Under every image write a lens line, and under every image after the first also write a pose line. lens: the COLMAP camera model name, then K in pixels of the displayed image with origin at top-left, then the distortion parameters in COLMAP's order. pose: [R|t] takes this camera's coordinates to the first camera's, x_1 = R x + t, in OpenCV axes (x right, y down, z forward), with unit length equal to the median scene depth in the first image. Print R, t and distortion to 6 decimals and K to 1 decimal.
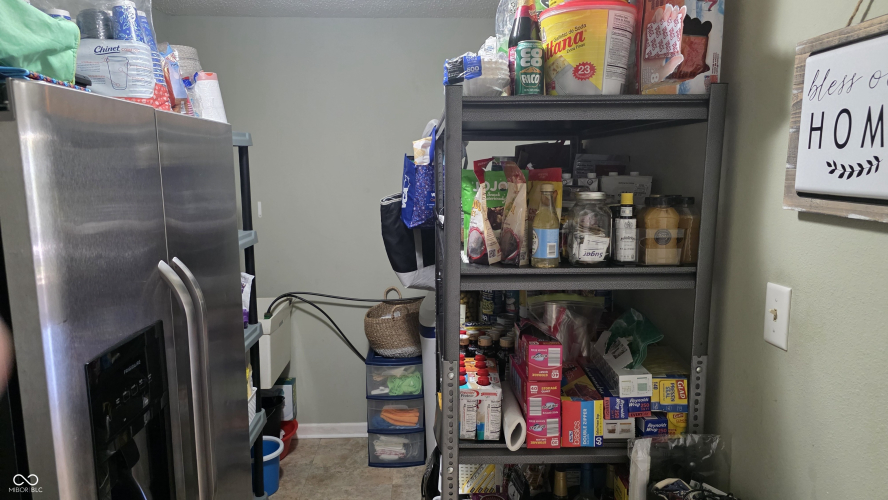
lens RADIAL K [[585.7, 0, 440.7], [0, 585.7, 244.6], [0, 0, 1]] dist [0.078192, -0.071158]
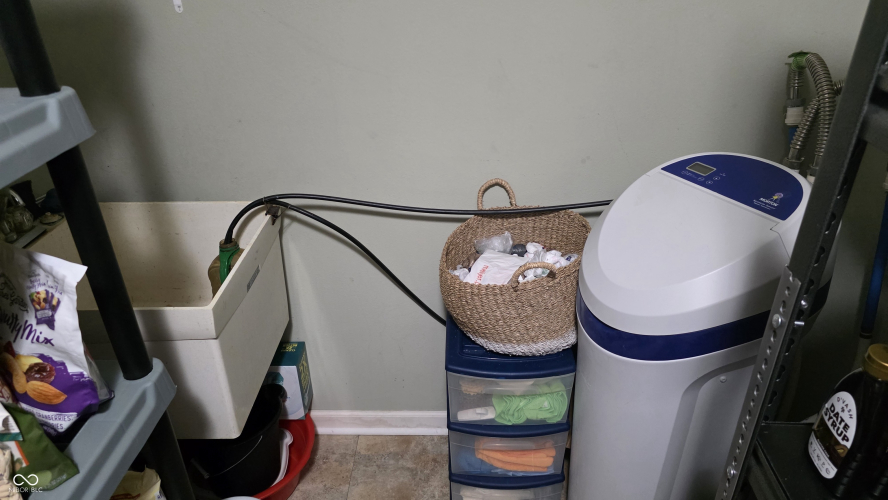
lens RADIAL K [[585.7, 0, 440.7], [0, 585.7, 244.6], [0, 0, 1]] dist [0.078192, -0.071158]
pose [[0.998452, 0.011807, -0.054356, -0.100517], [0.007235, 0.941343, 0.337374, -0.035136], [0.055151, -0.337245, 0.939800, 0.563395]]
